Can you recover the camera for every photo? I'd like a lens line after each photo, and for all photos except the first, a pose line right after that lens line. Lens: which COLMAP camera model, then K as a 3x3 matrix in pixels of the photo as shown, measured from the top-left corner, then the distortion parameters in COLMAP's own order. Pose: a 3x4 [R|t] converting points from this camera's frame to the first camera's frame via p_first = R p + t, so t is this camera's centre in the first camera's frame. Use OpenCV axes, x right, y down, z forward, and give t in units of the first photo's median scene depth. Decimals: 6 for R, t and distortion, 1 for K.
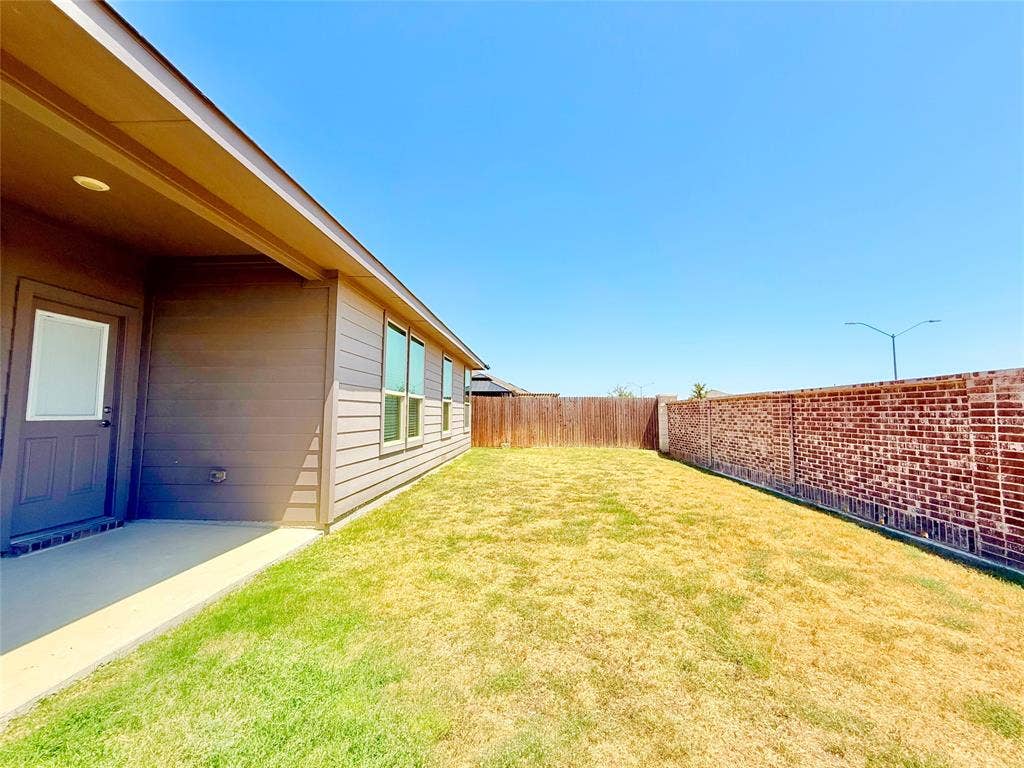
lens RADIAL K [[406.6, 0, 509.5], [0, 406.6, 383.8], [0, 0, 1]] dist [-0.000684, 0.000154]
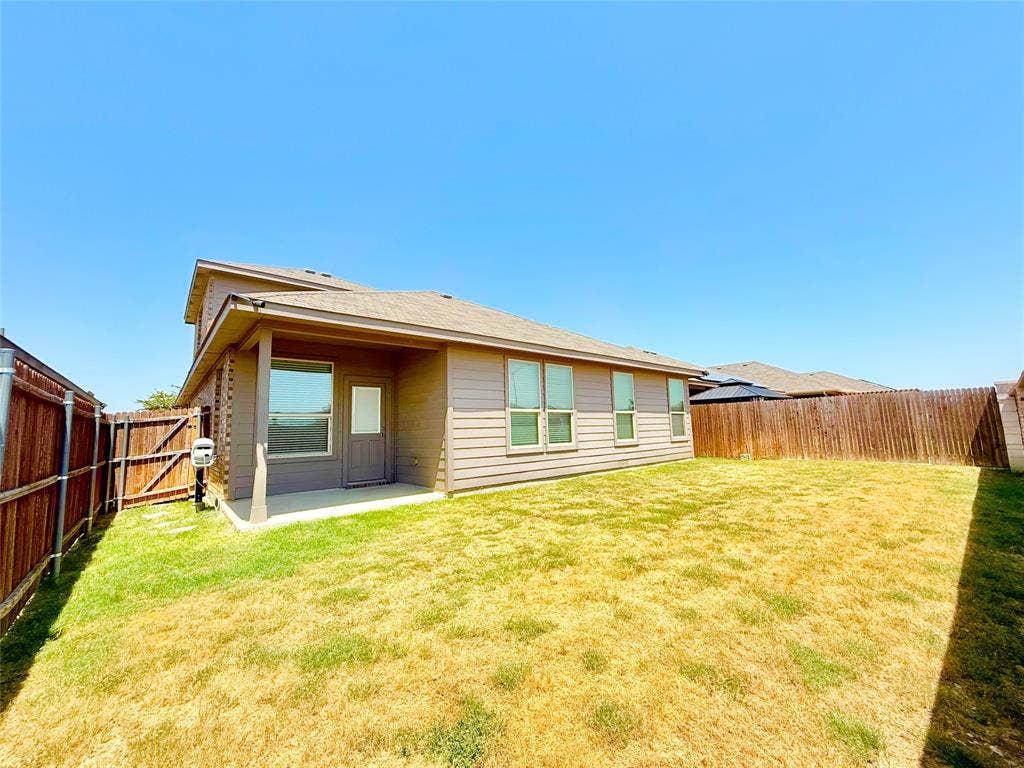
lens RADIAL K [[406.6, 0, 509.5], [0, 406.6, 383.8], [0, 0, 1]] dist [-0.000684, 0.000154]
pose [[0.699371, -0.105368, -0.706949, 0.729072], [0.083196, 0.994352, -0.065901, 0.021037], [0.709900, -0.012726, 0.704187, -0.010456]]
